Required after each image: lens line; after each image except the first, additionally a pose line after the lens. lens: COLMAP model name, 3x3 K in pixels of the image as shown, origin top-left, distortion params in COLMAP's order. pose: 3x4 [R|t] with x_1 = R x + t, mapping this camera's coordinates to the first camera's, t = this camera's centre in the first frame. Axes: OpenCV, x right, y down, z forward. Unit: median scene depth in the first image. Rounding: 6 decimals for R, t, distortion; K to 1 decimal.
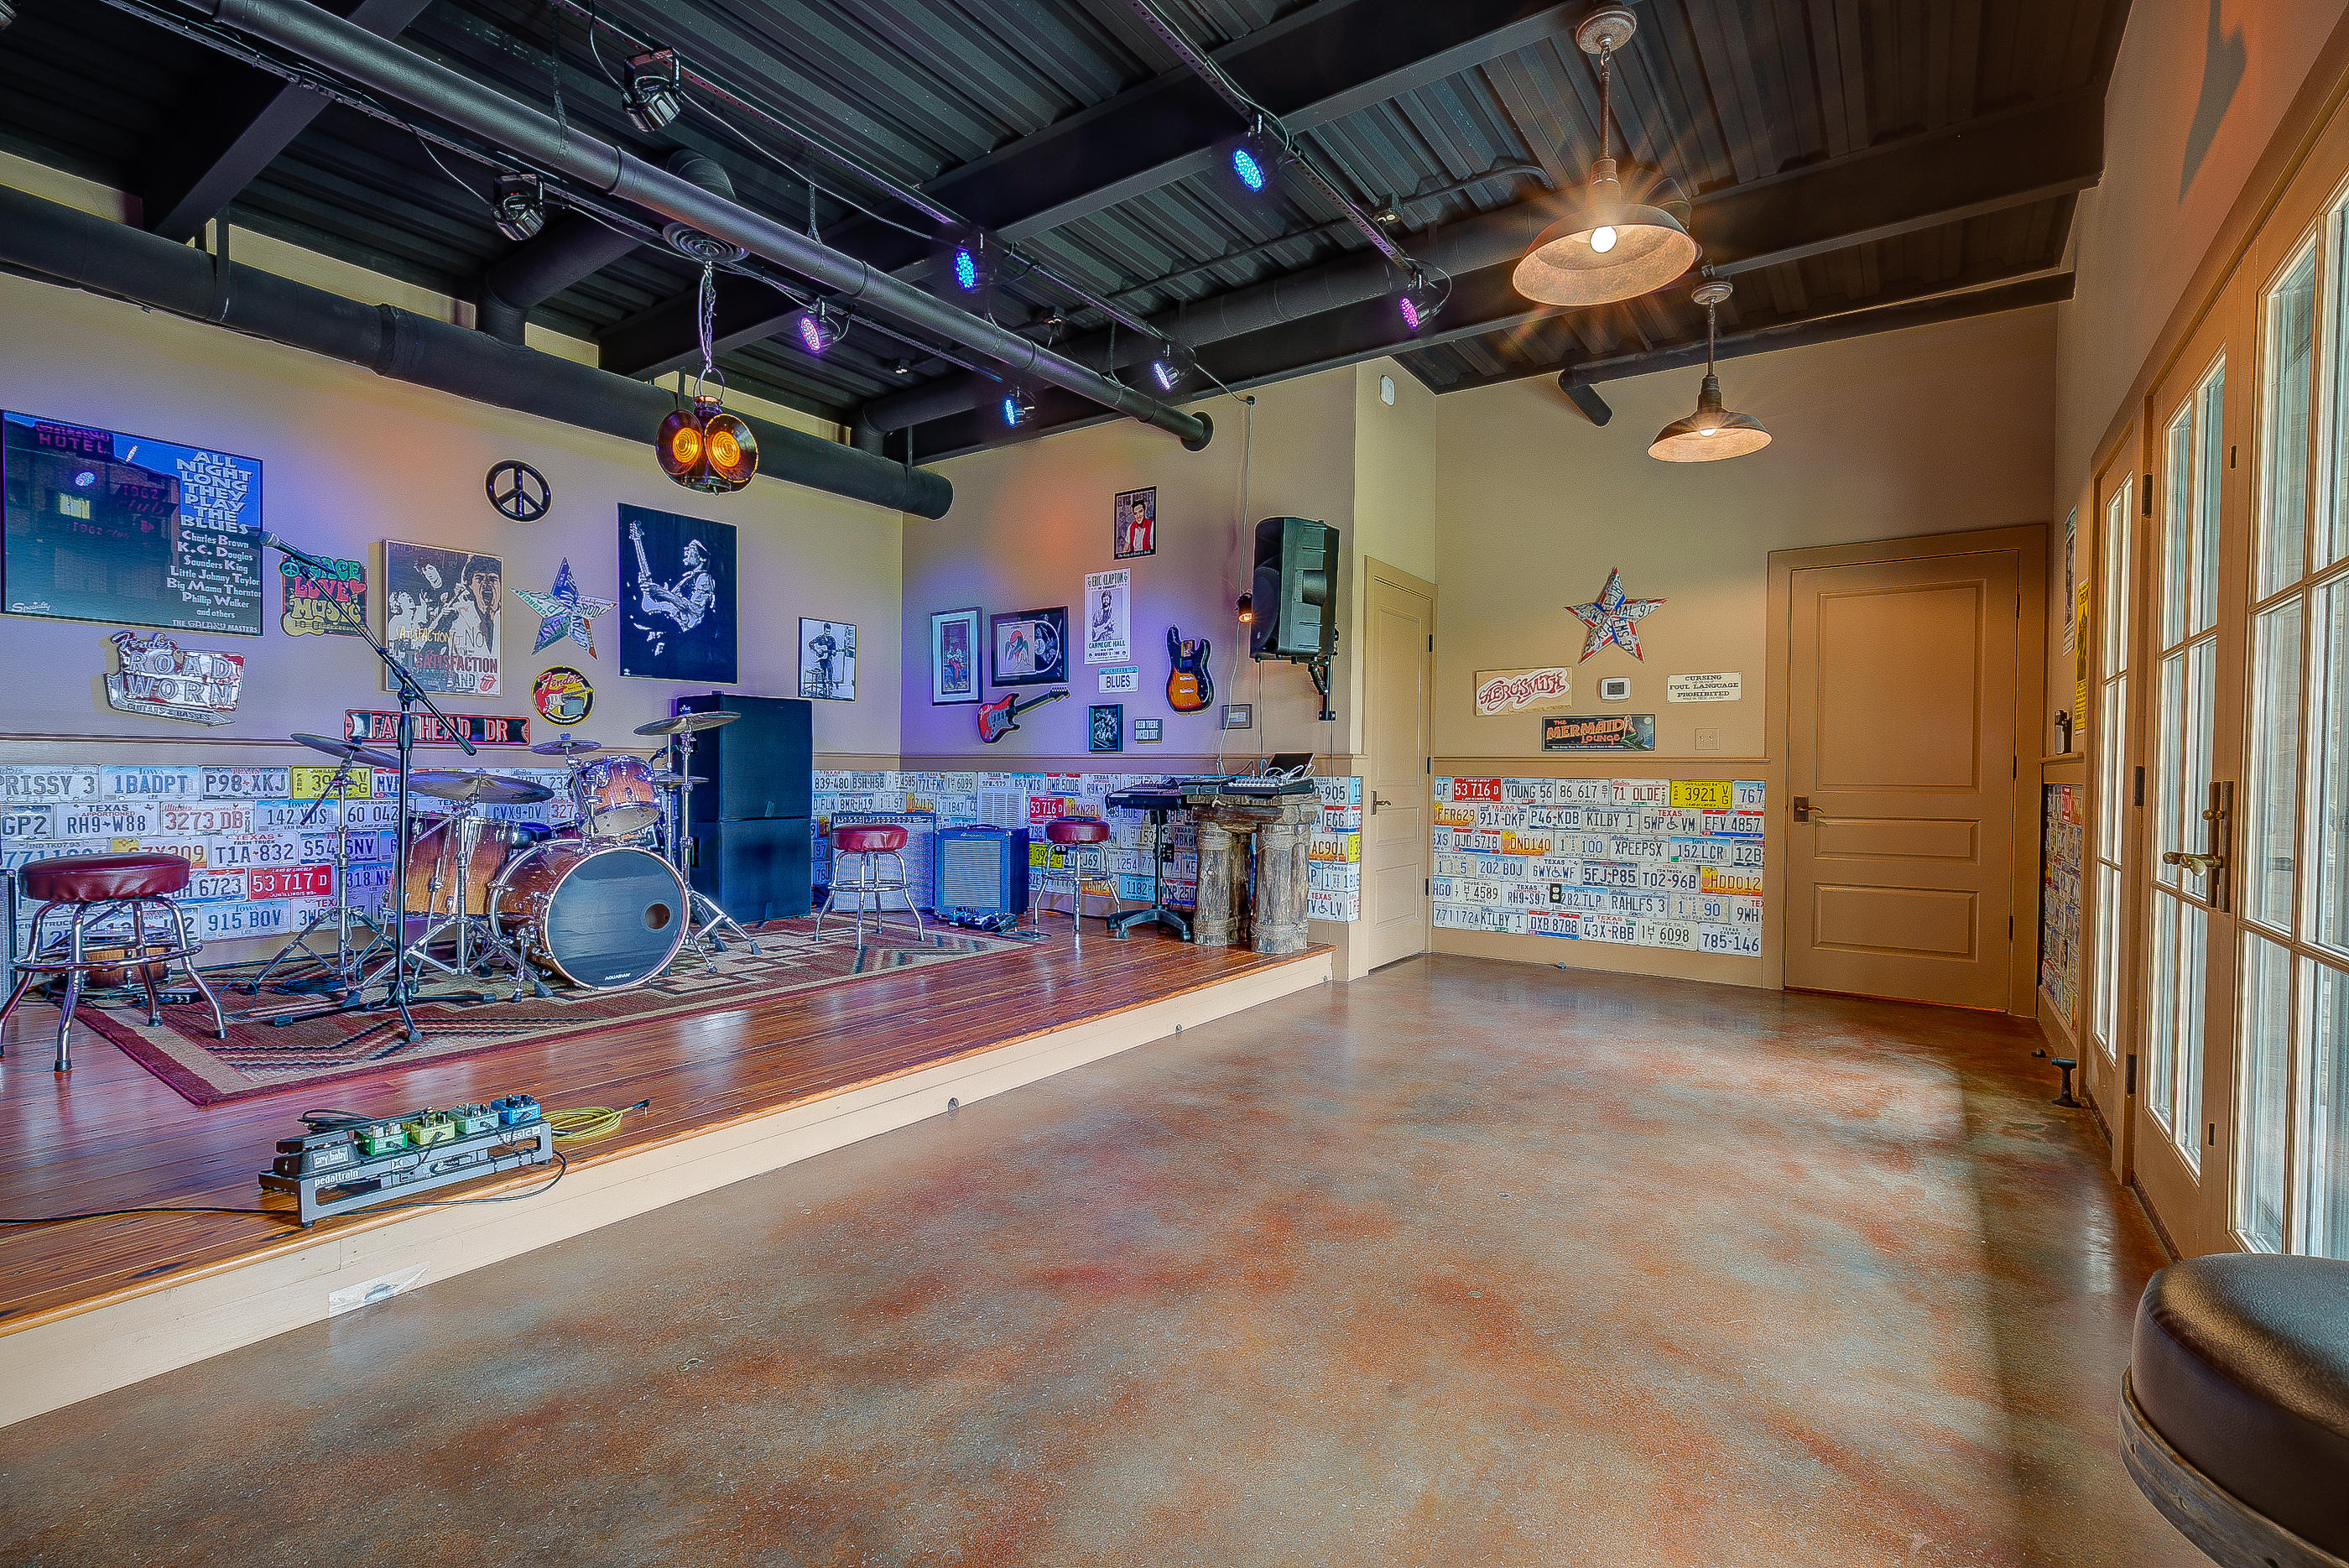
lens RADIAL K [[1052.3, 0, 1177.3], [0, 1052.3, 793.1], [0, 0, 1]] dist [-0.012595, 0.005702]
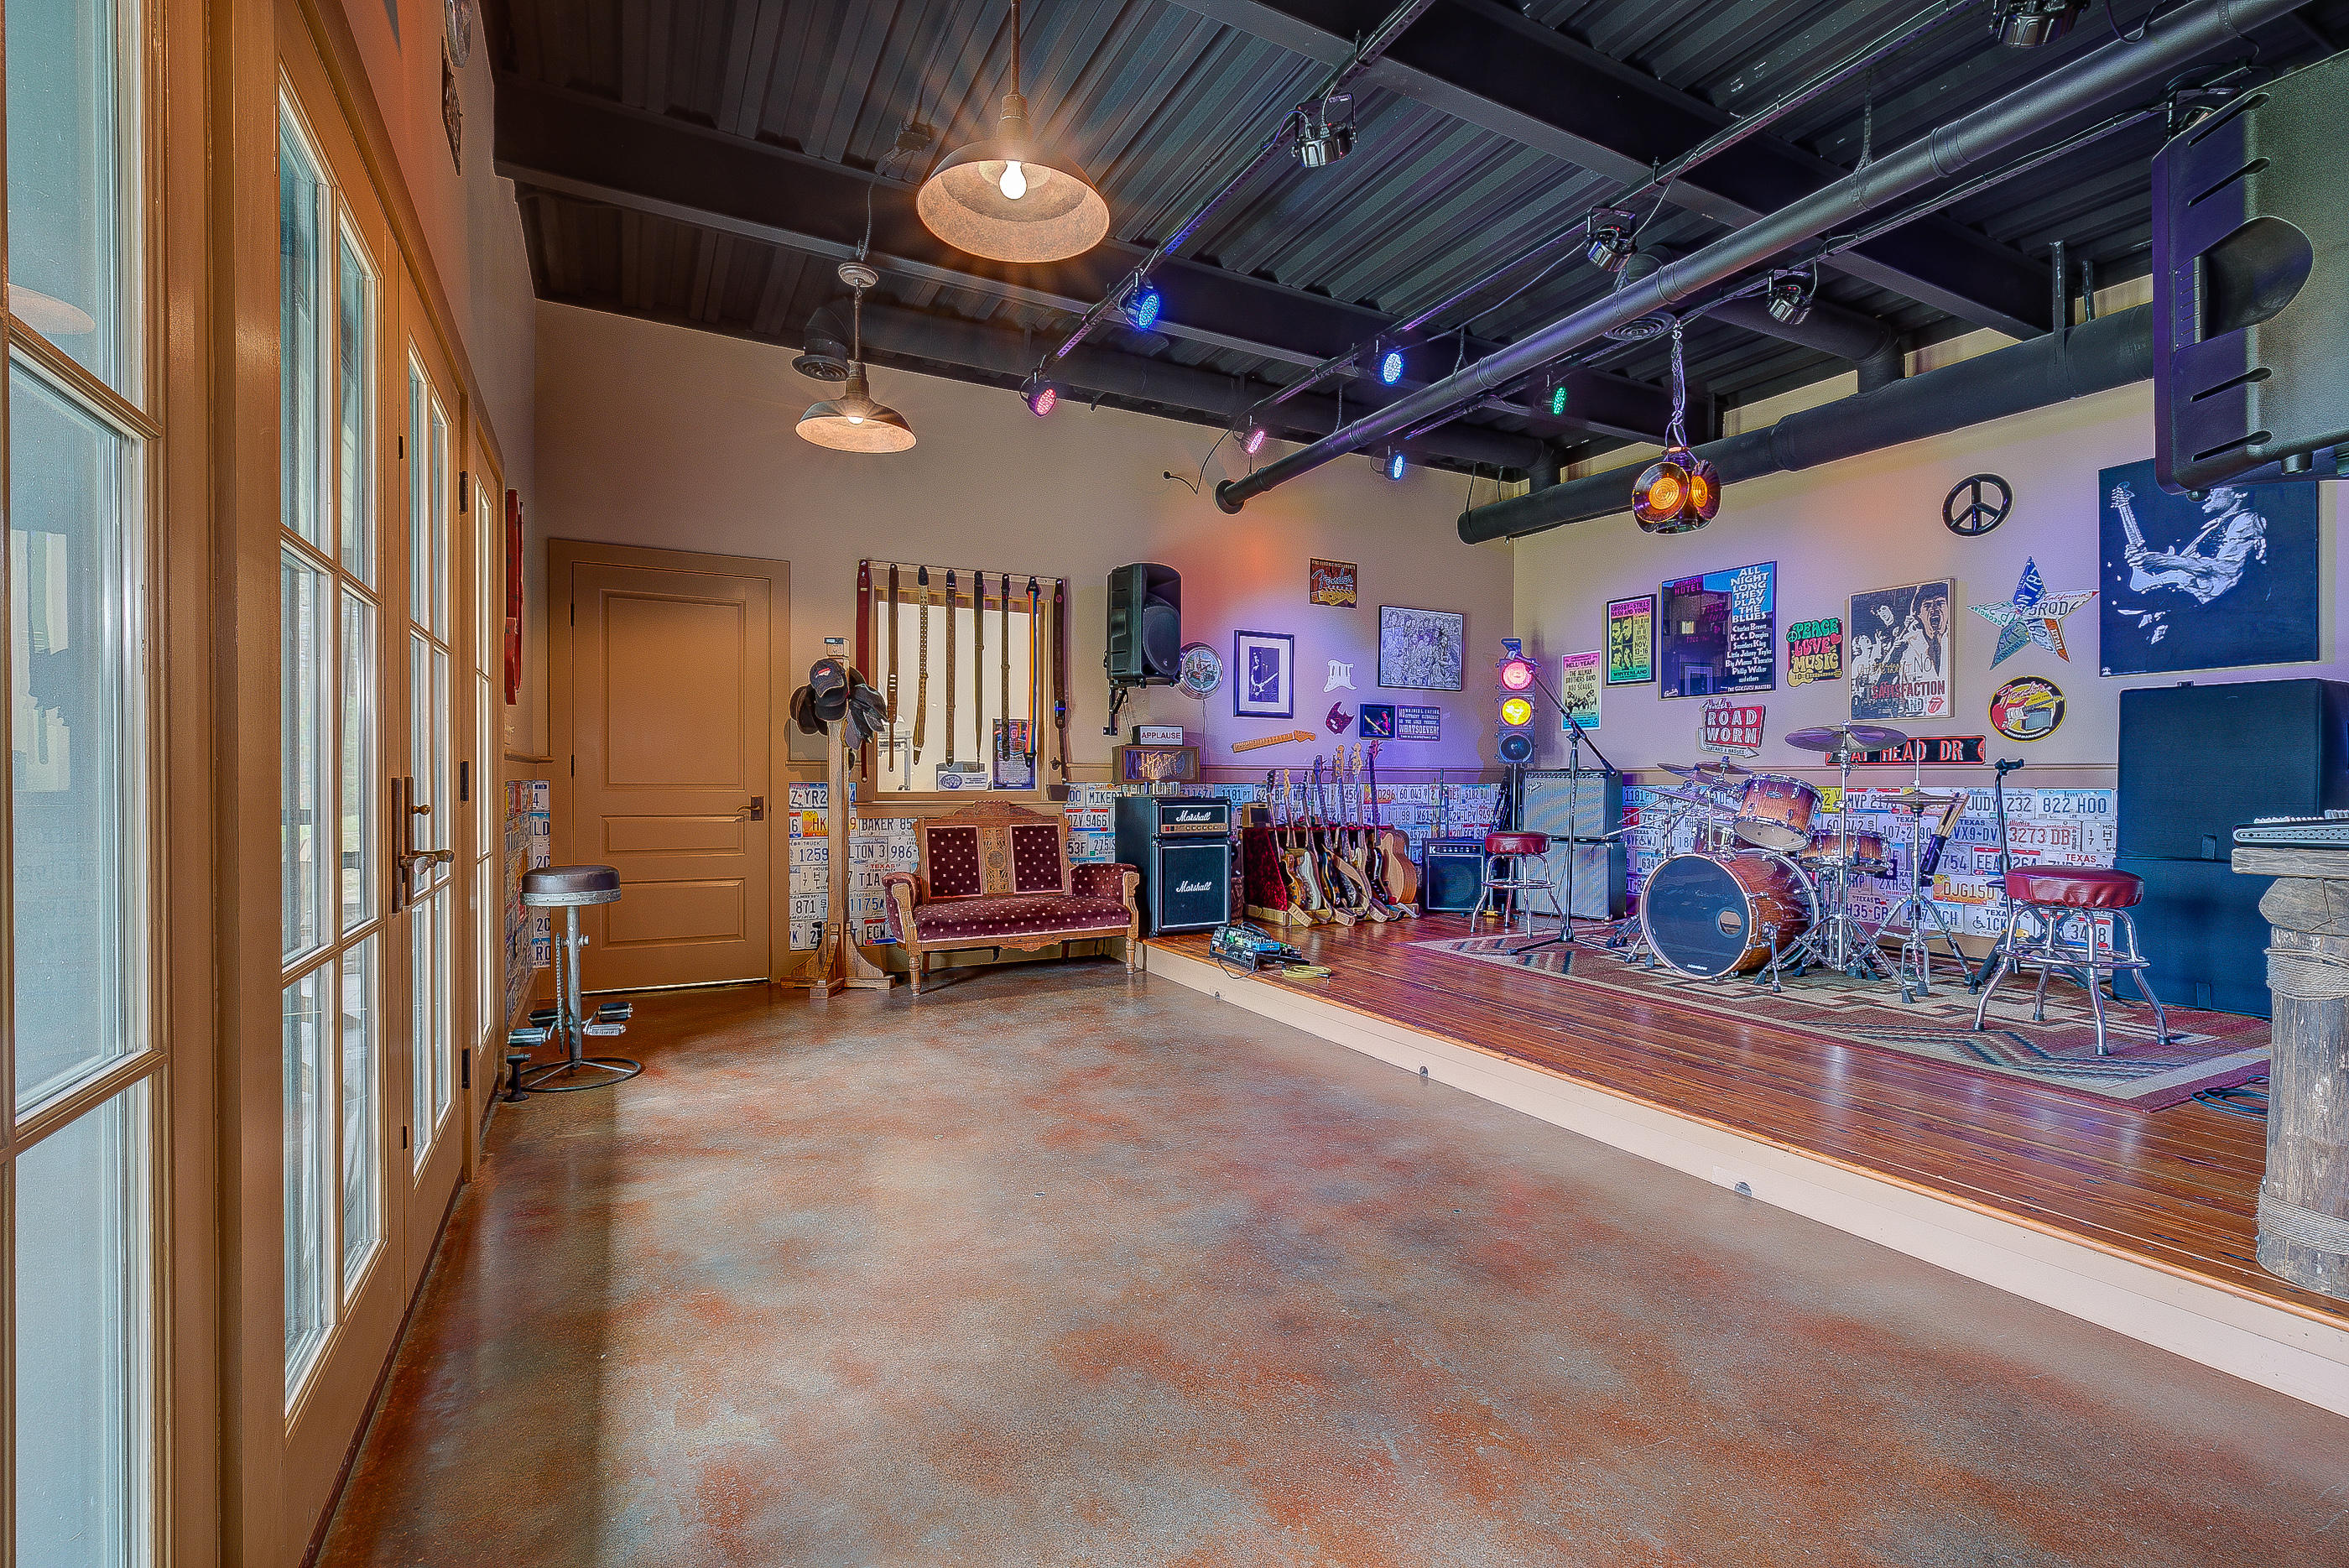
lens RADIAL K [[1052.3, 0, 1177.3], [0, 1052.3, 793.1], [0, 0, 1]] dist [-0.012595, 0.005702]
pose [[-0.452384, -0.001173, -0.891823, 0.579999], [-0.028306, 0.999514, 0.013043, -0.010839], [0.891374, 0.031145, -0.452197, 0.784354]]
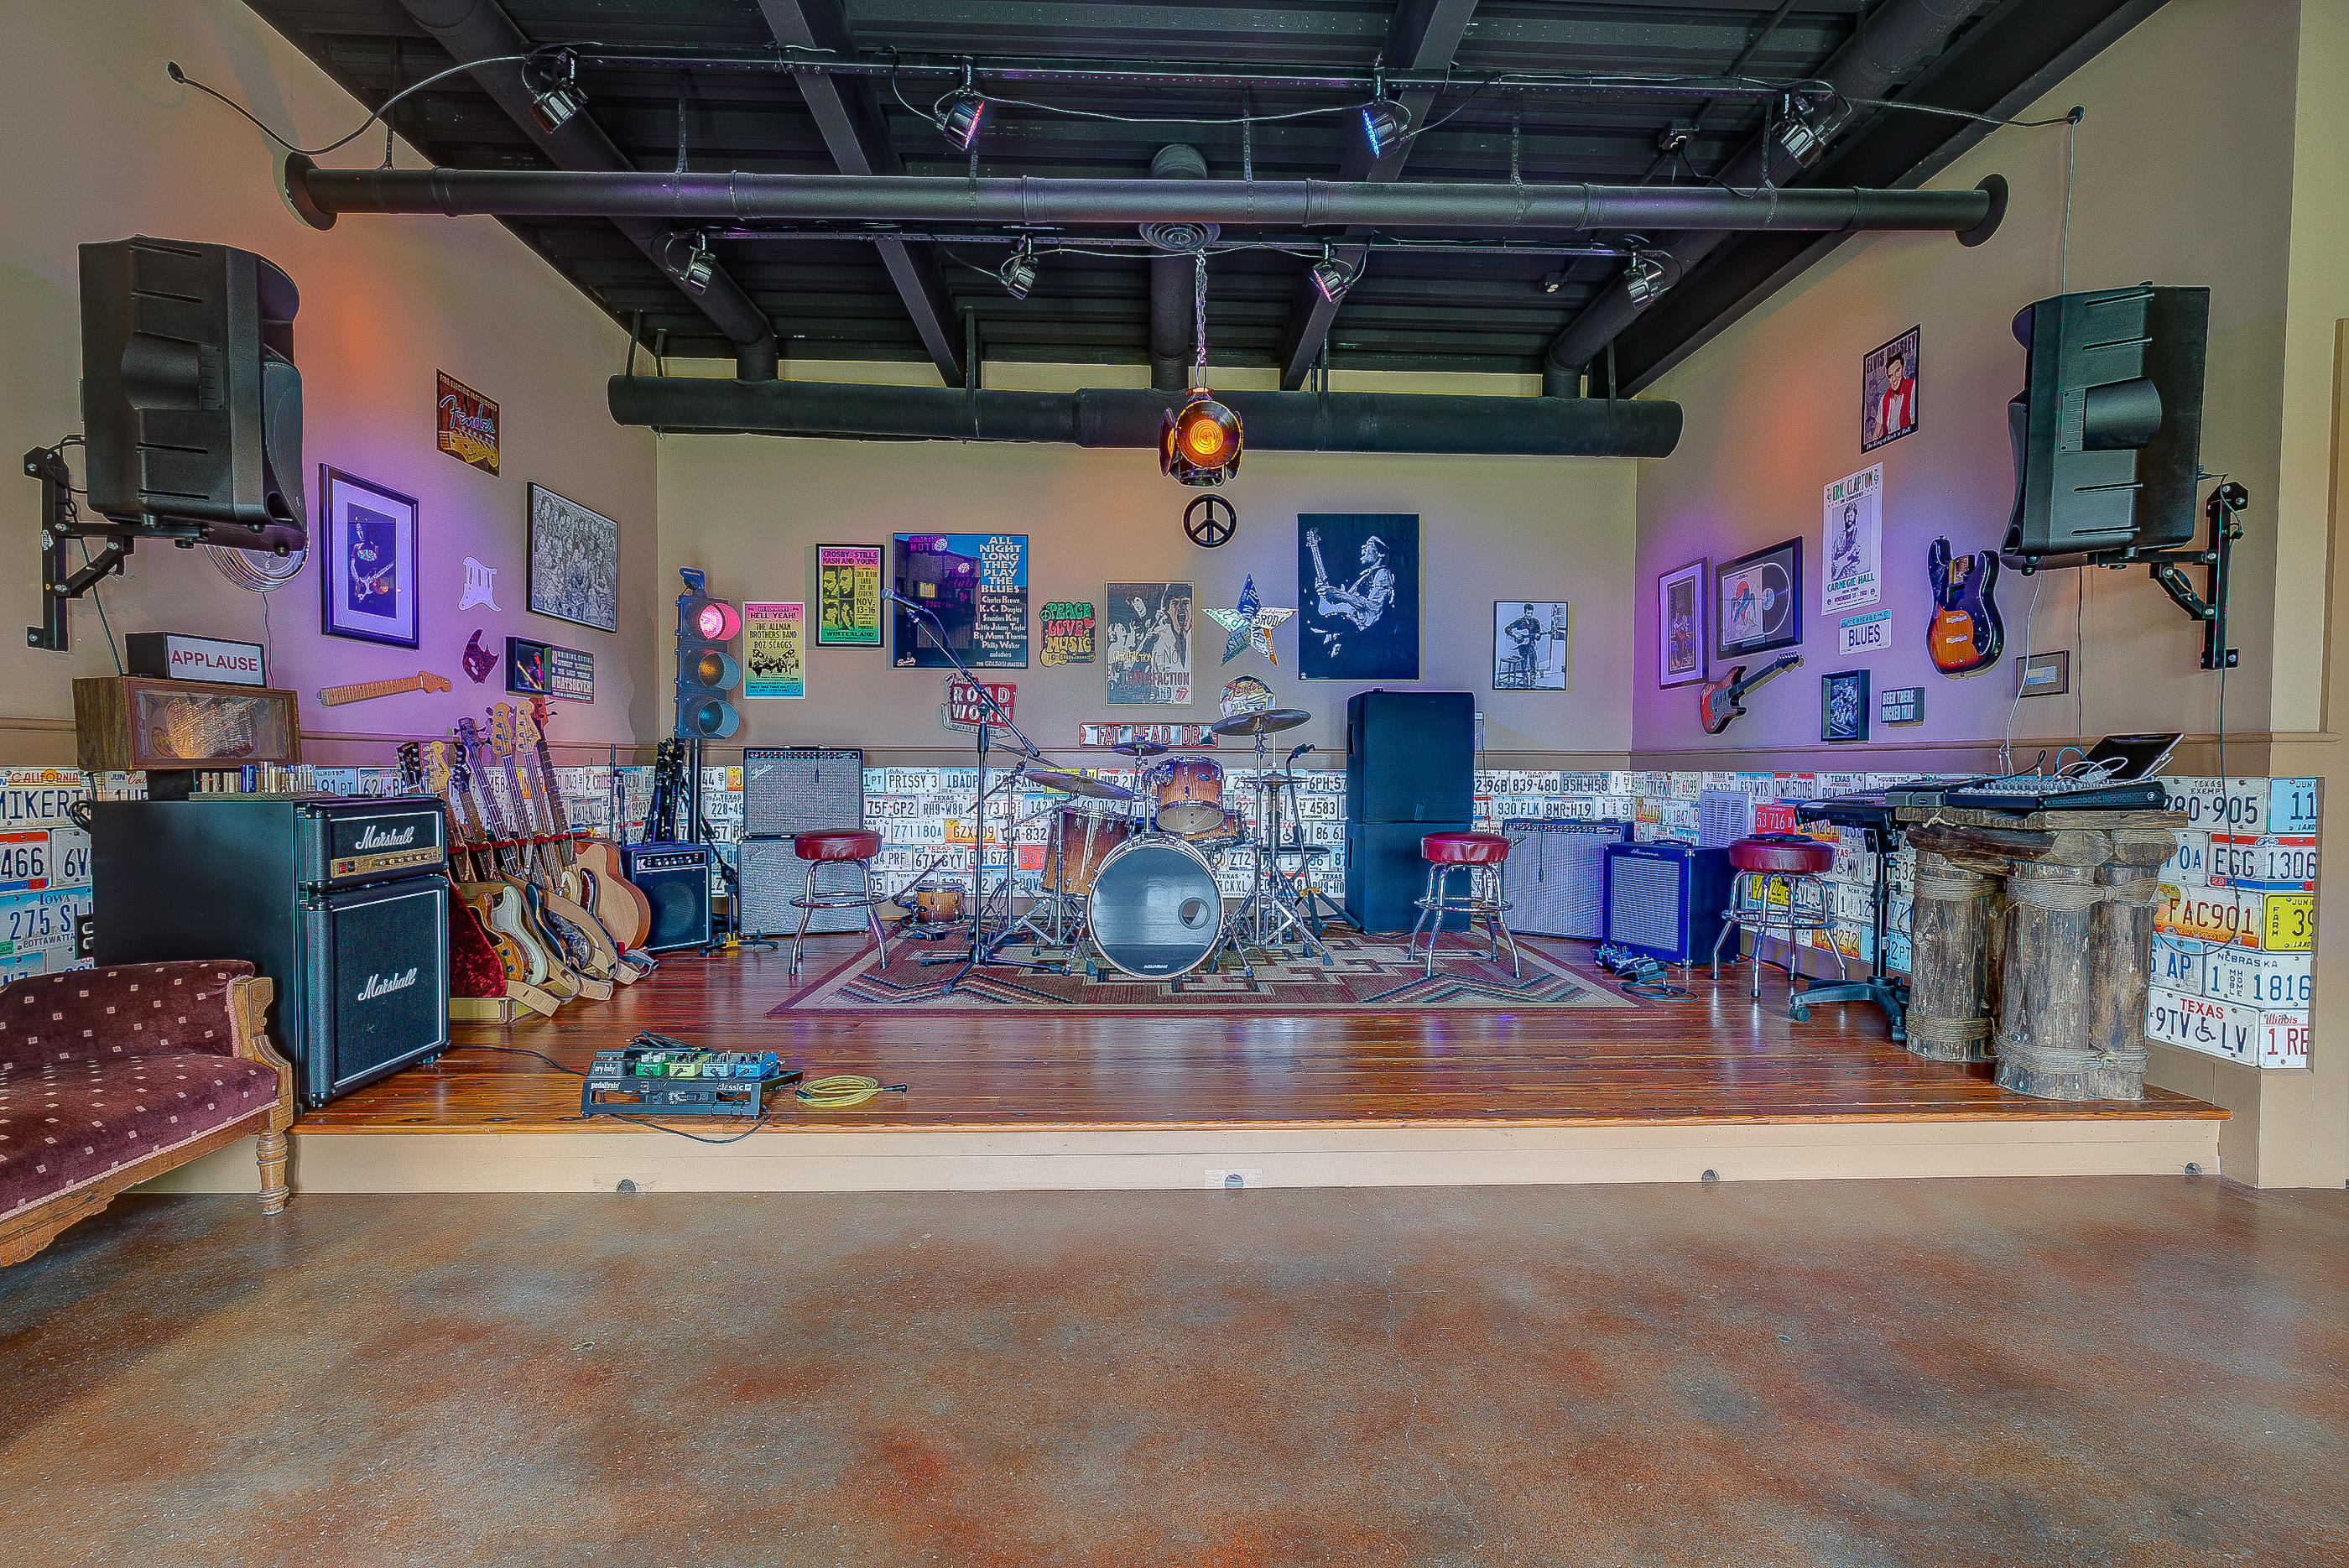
lens RADIAL K [[1052.3, 0, 1177.3], [0, 1052.3, 793.1], [0, 0, 1]] dist [-0.012595, 0.005702]
pose [[0.609111, 0.013149, -0.792976, 0.242646], [-0.015197, 0.999872, 0.004906, -0.003008], [0.792940, 0.009062, 0.609233, 0.292167]]
